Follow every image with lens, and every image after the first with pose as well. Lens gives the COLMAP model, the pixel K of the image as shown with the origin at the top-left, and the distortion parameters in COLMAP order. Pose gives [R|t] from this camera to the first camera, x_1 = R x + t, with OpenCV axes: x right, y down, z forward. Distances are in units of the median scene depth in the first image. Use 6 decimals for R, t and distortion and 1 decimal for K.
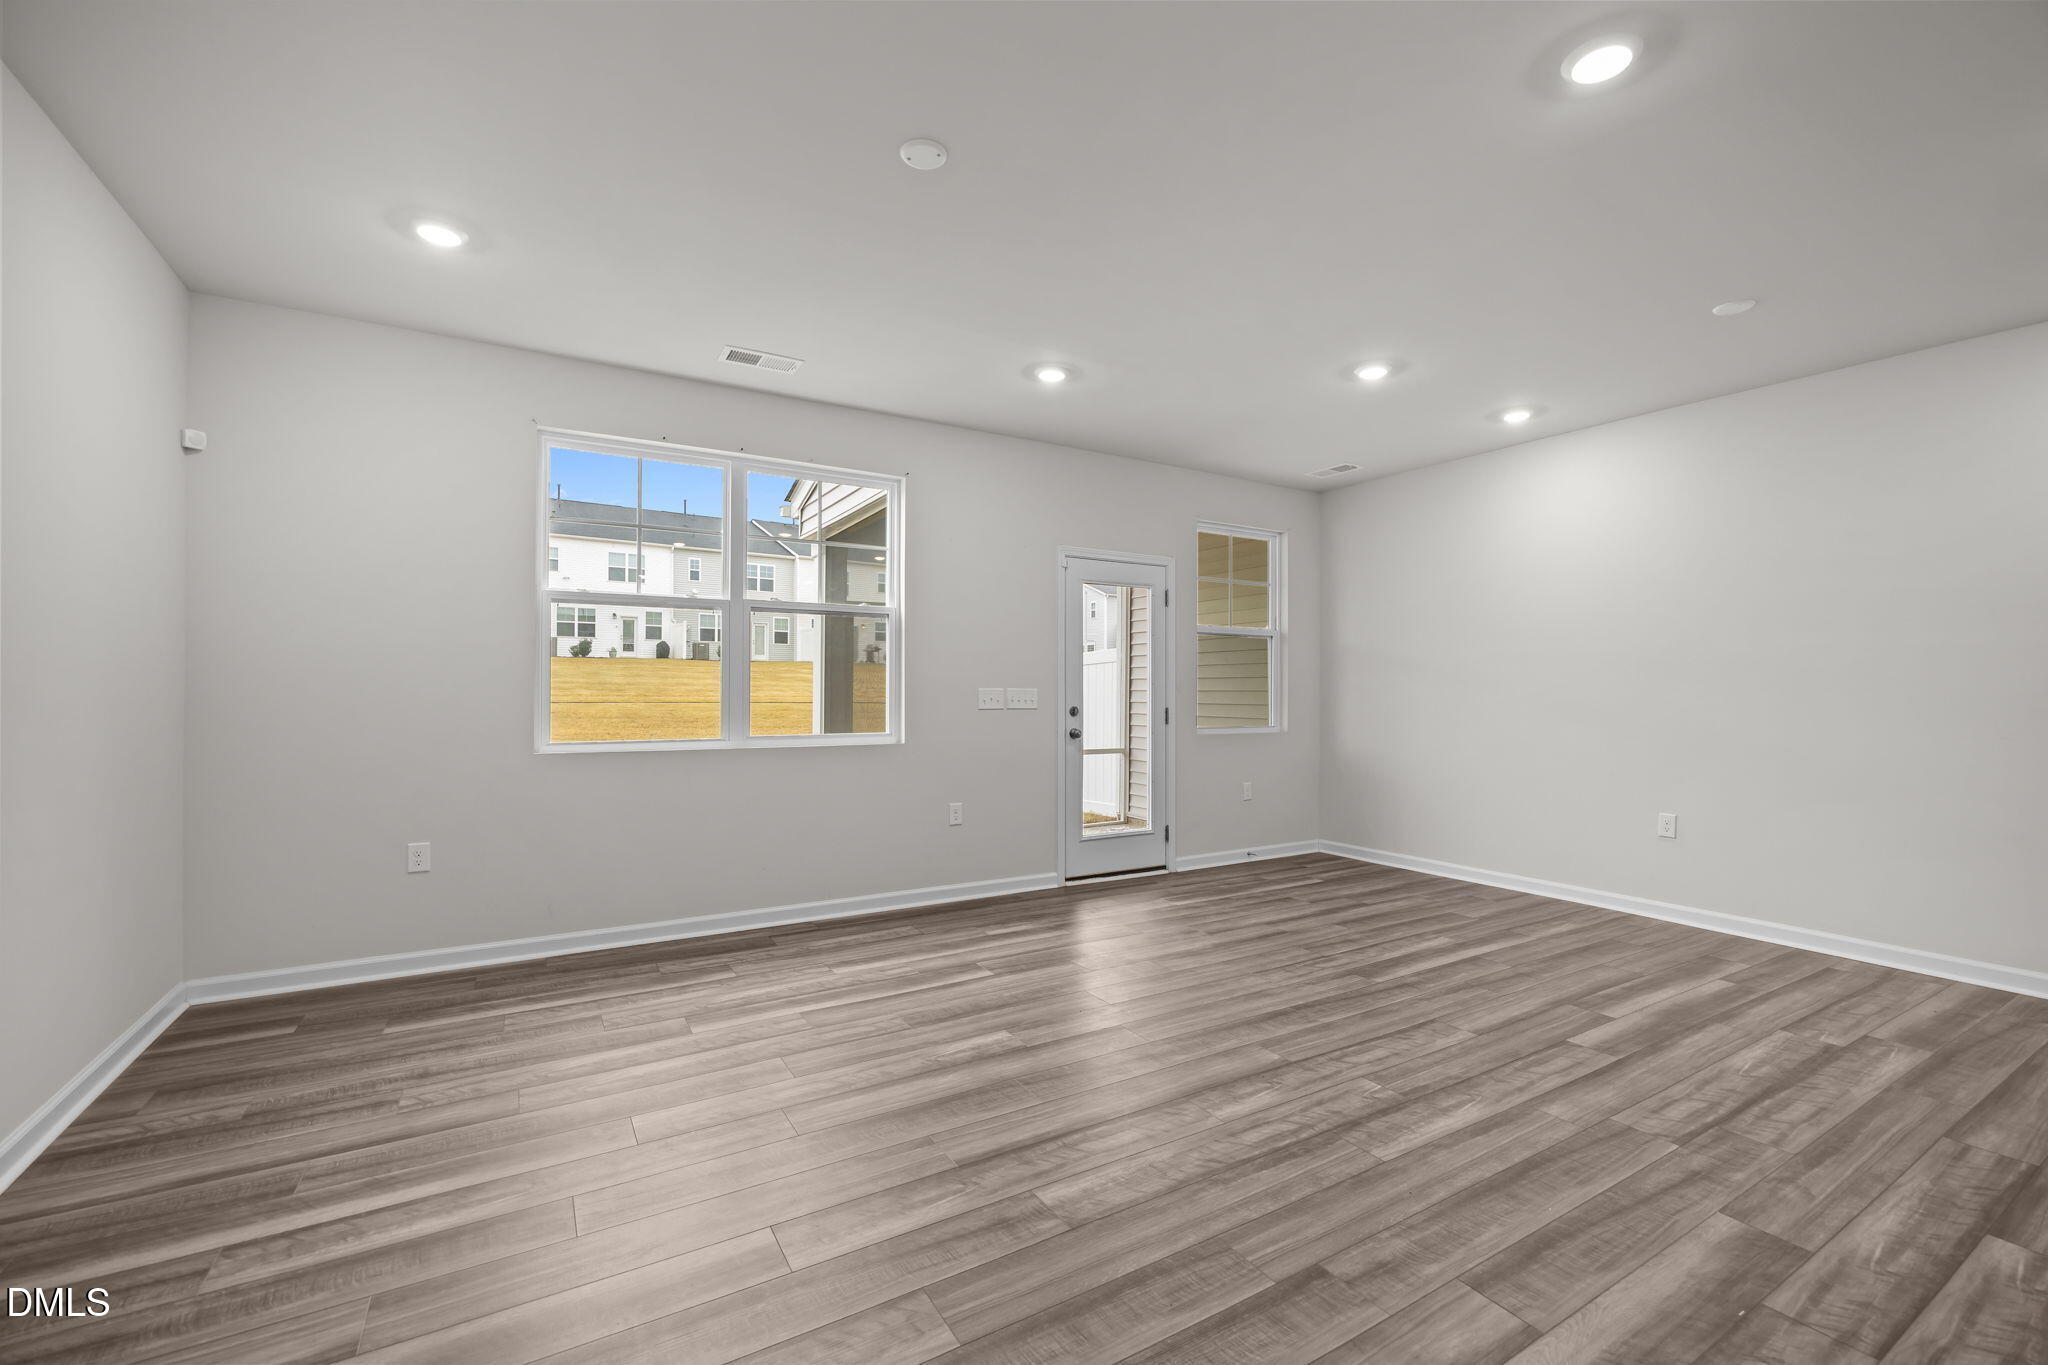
lens RADIAL K [[857.6, 0, 1030.3], [0, 857.6, 696.5], [0, 0, 1]] dist [-0.015638, 0.000569]
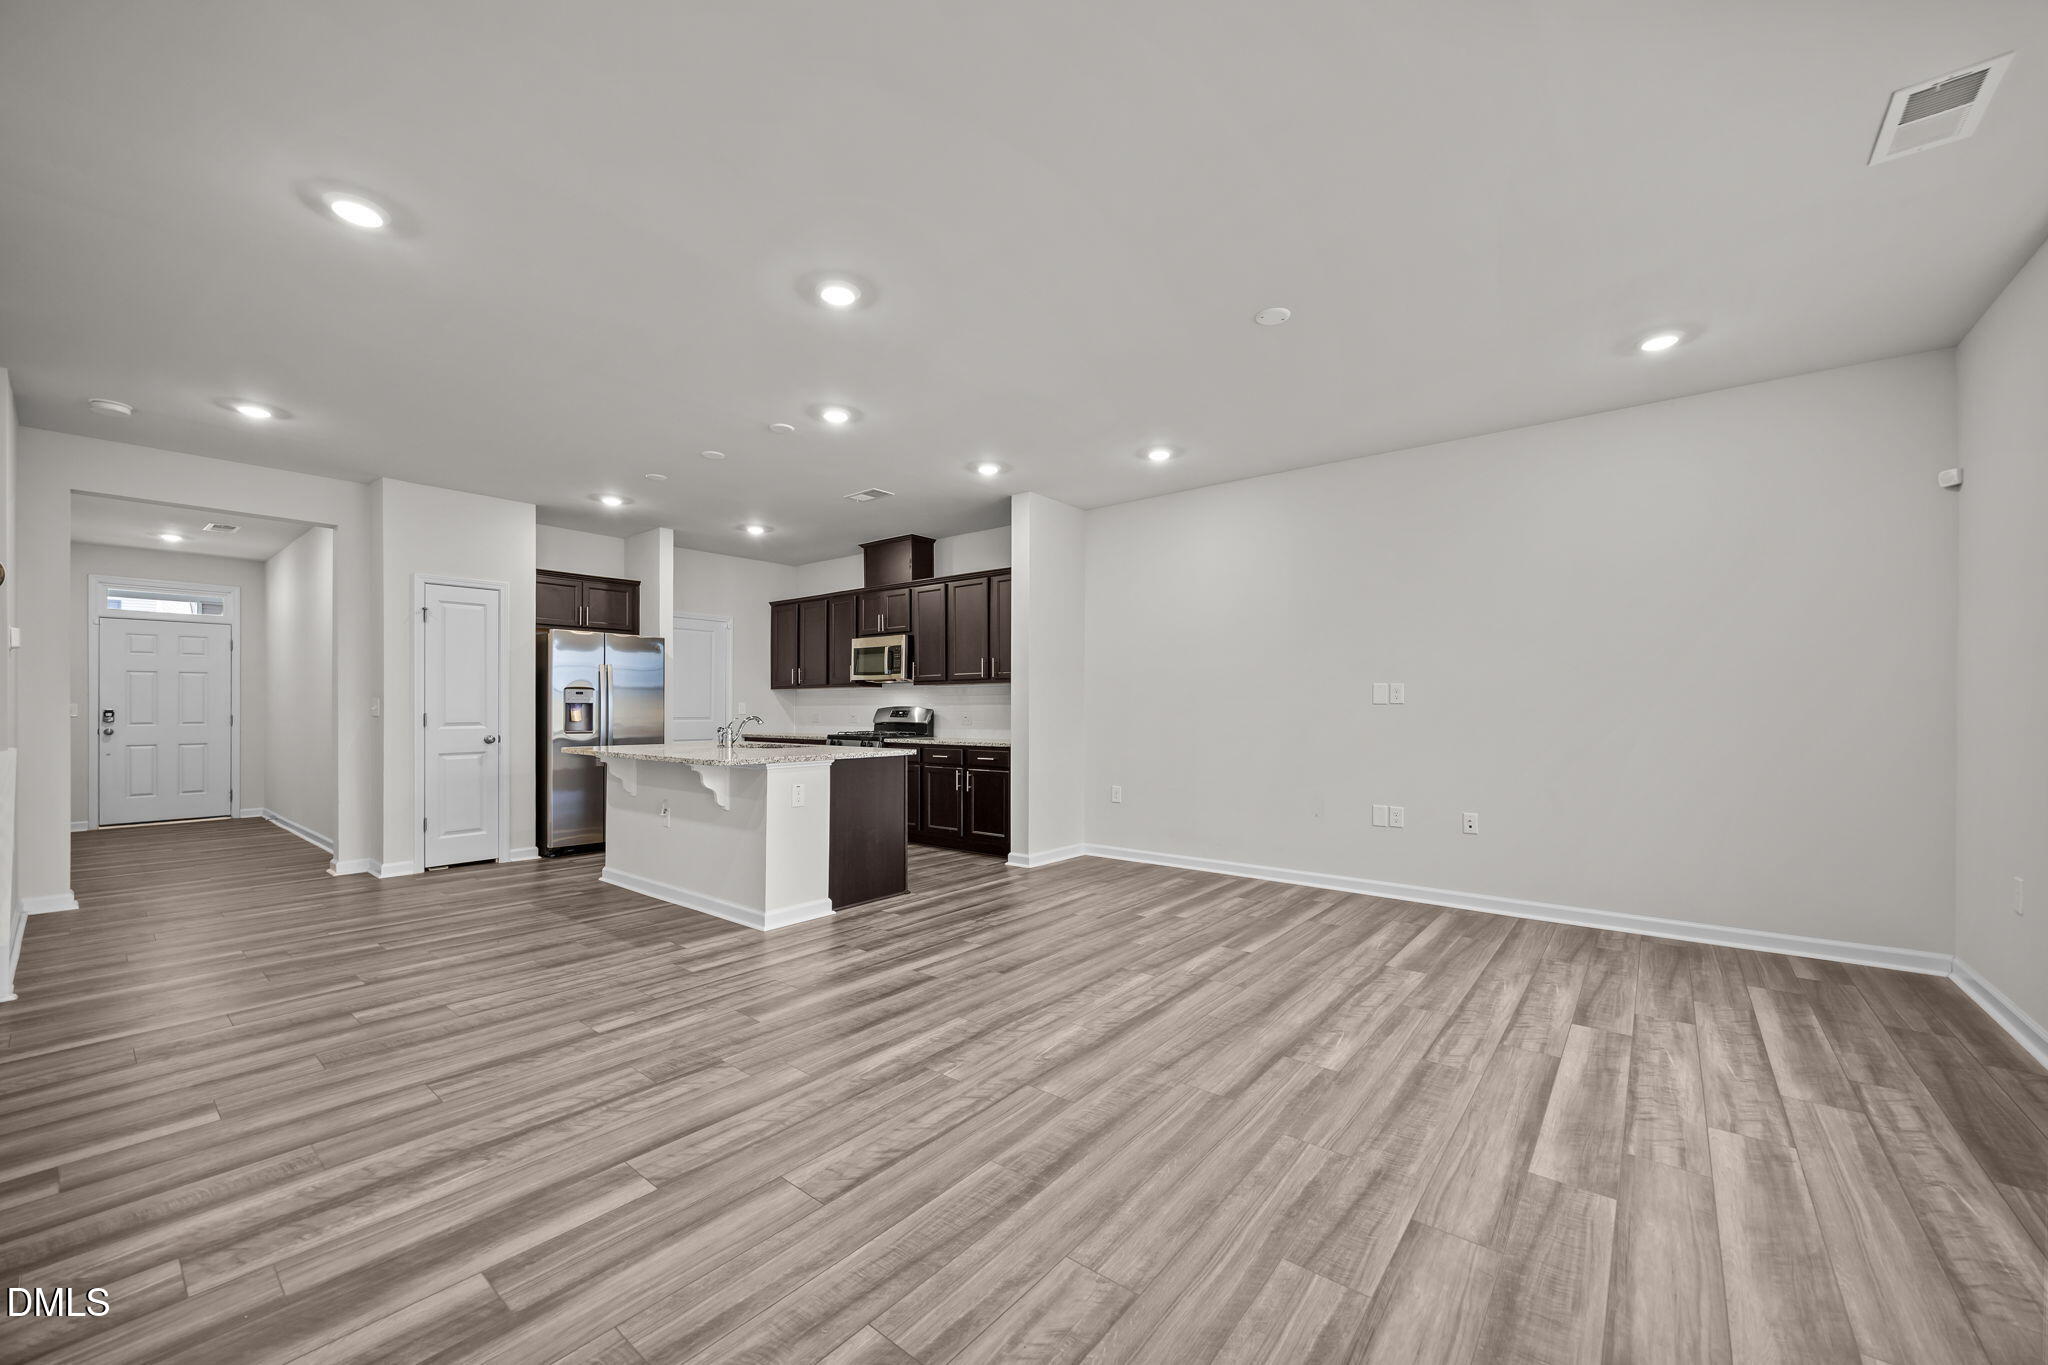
lens RADIAL K [[782.2, 0, 1028.6], [0, 782.2, 708.3], [0, 0, 1]] dist [-0.005889, 0.000888]
pose [[-0.938867, -0.004724, -0.344248, 0.493143], [-0.005894, 0.999980, 0.002352, 0.010512], [0.344230, 0.004237, -0.938876, 1.473445]]
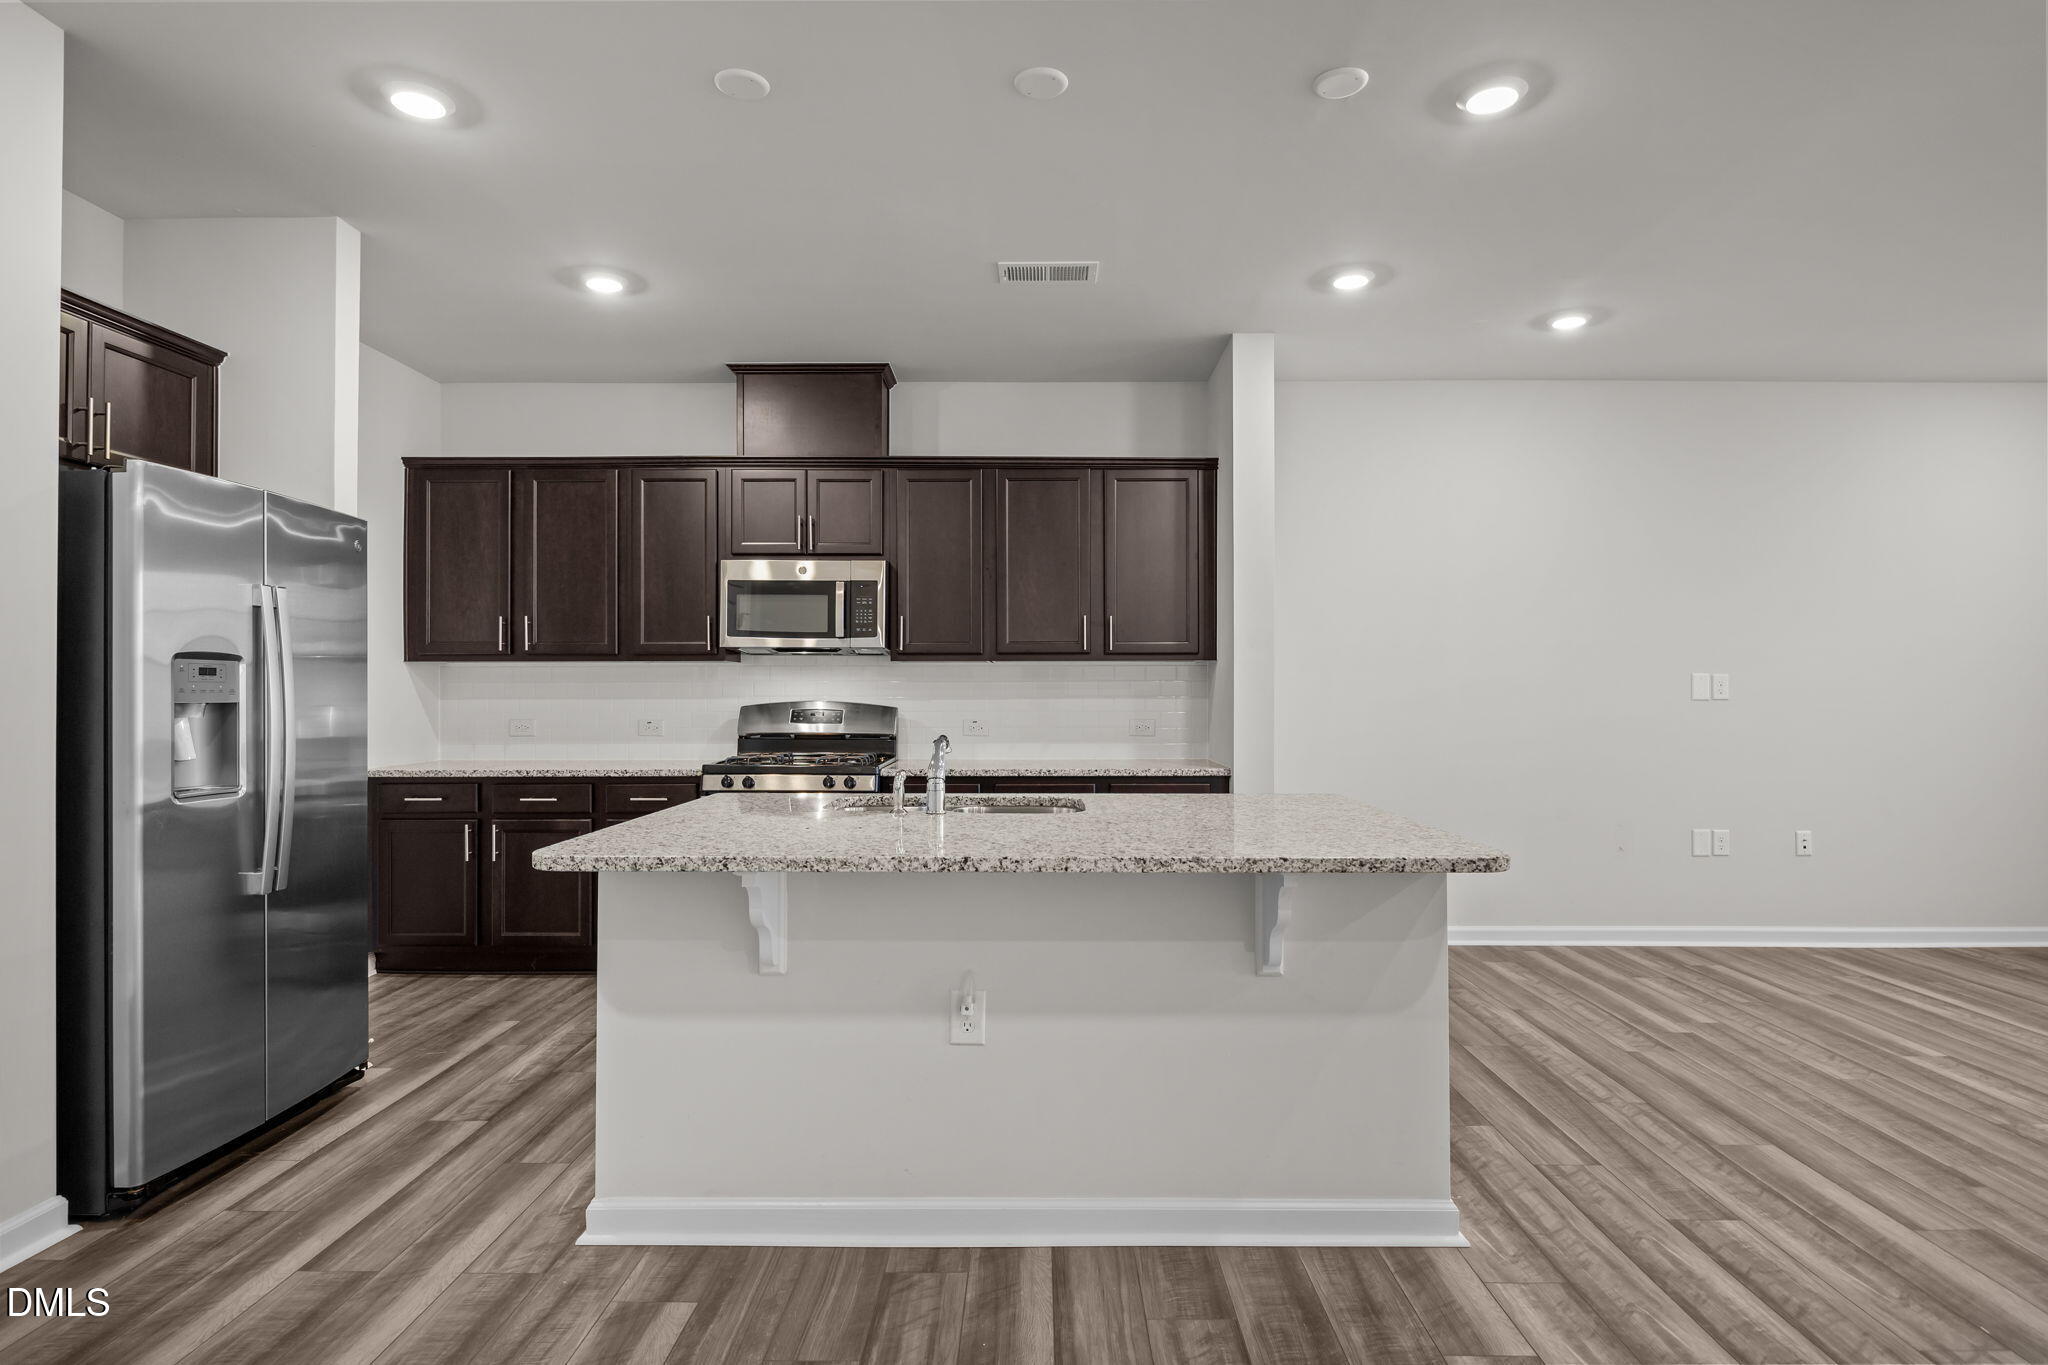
lens RADIAL K [[1077.4, 0, 1028.3], [0, 1077.4, 682.4], [0, 0, 1]] dist [-0.004334, 0.000233]
pose [[-0.519495, -0.009880, -0.854417, 1.214062], [-0.007419, 0.999948, -0.007053, -0.005231], [0.854442, 0.002675, -0.519541, 0.335324]]
